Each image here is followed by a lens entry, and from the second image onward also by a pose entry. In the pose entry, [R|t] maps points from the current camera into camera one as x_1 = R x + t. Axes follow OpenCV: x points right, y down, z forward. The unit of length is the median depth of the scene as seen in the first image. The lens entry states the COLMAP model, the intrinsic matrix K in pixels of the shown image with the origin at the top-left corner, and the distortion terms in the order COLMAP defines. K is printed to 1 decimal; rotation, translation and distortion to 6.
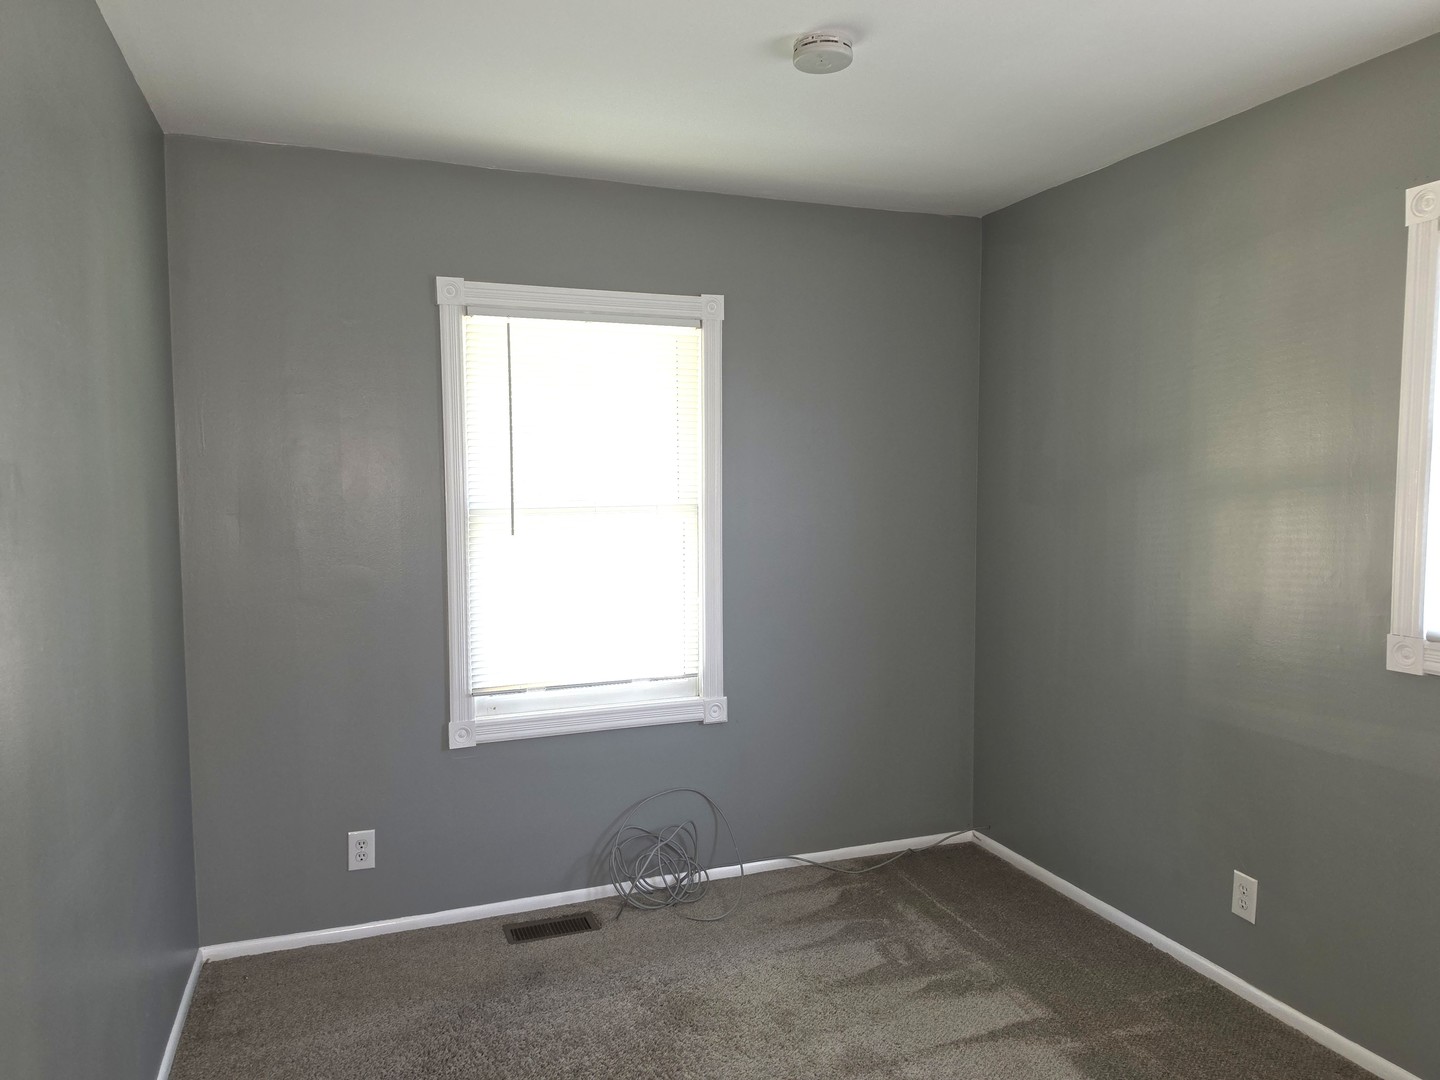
lens RADIAL K [[982.8, 0, 728.2], [0, 982.8, 575.1], [0, 0, 1]] dist [-0.008333, -0.003901]
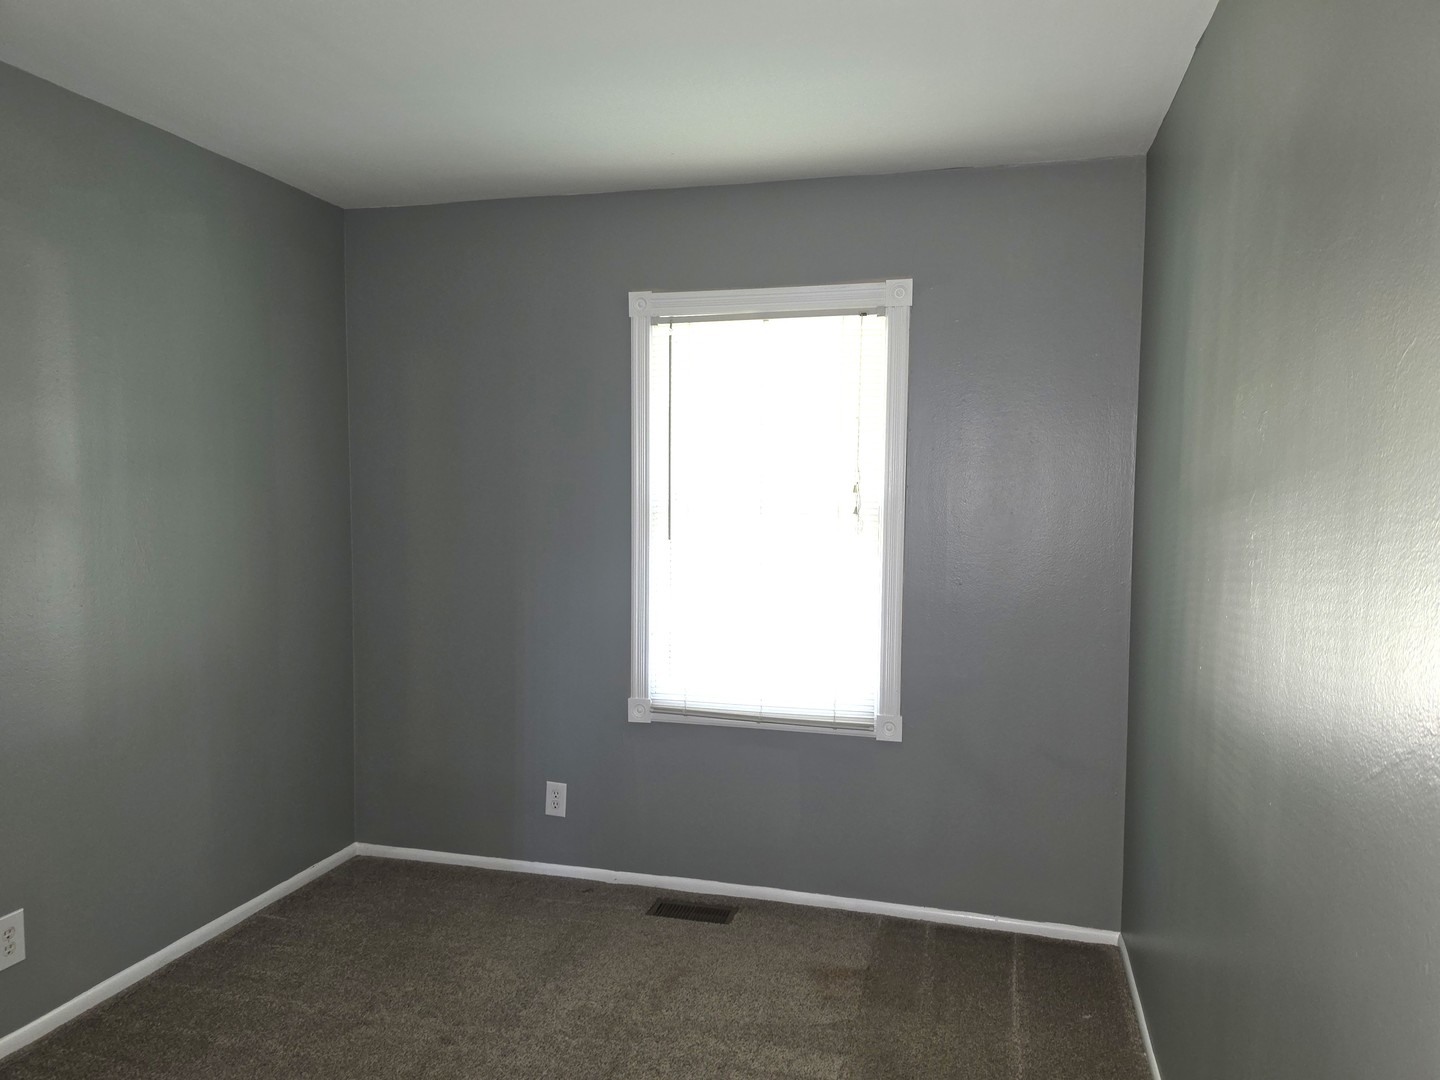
lens RADIAL K [[982.8, 0, 722.9], [0, 982.8, 540.2], [0, 0, 1]] dist [-0.008333, -0.003901]
pose [[0.807846, 0.047676, -0.587462, 0.438970], [-0.061920, 0.998072, -0.004150, -0.027784], [0.586132, 0.039728, 0.809241, 0.175739]]
